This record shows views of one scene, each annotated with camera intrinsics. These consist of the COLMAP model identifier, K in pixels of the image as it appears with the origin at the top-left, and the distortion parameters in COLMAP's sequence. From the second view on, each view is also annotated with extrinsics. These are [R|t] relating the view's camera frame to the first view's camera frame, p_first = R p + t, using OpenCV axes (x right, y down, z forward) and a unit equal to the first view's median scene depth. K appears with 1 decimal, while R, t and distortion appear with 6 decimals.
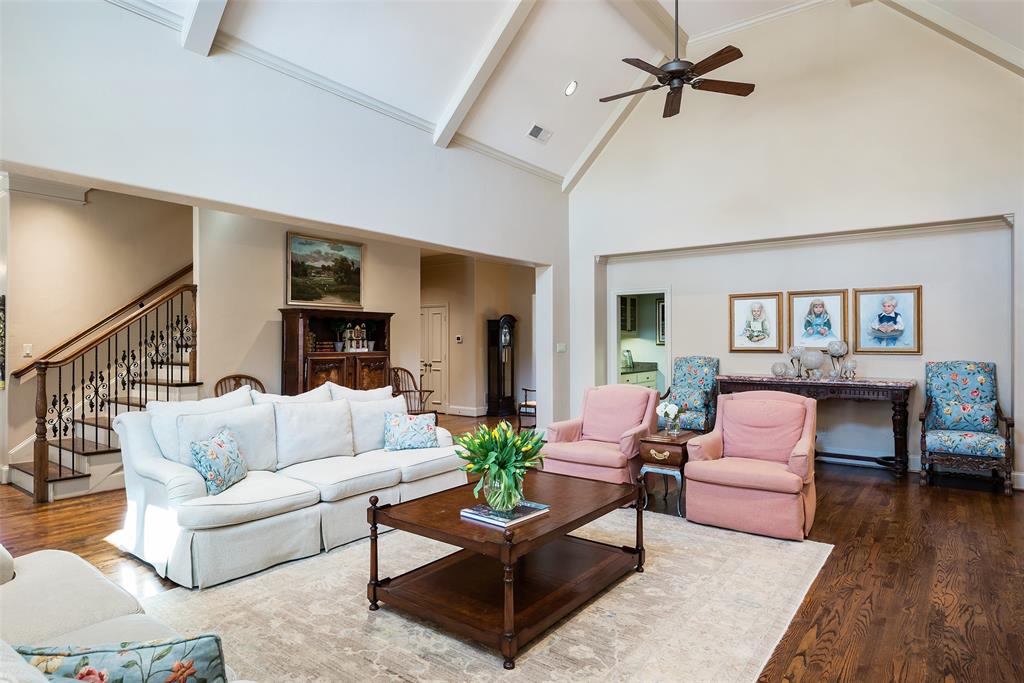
lens RADIAL K [[575.1, 0, 508.8], [0, 575.1, 337.0], [0, 0, 1]] dist [-0.034295, -0.000030]
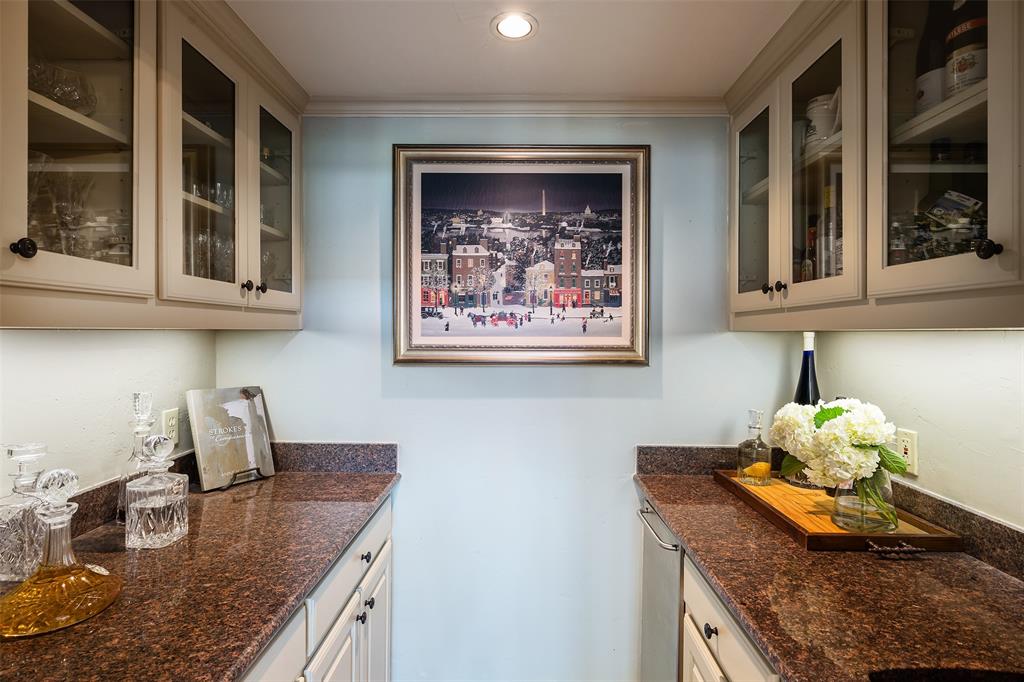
lens RADIAL K [[488.5, 0, 513.3], [0, 488.5, 349.4], [0, 0, 1]] dist [-0.006586, -0.000357]
pose [[0.787321, 0.001270, 0.616541, 0.174473], [-0.002280, 0.999997, 0.000851, 0.008220], [-0.616538, -0.002076, 0.787322, 0.804154]]
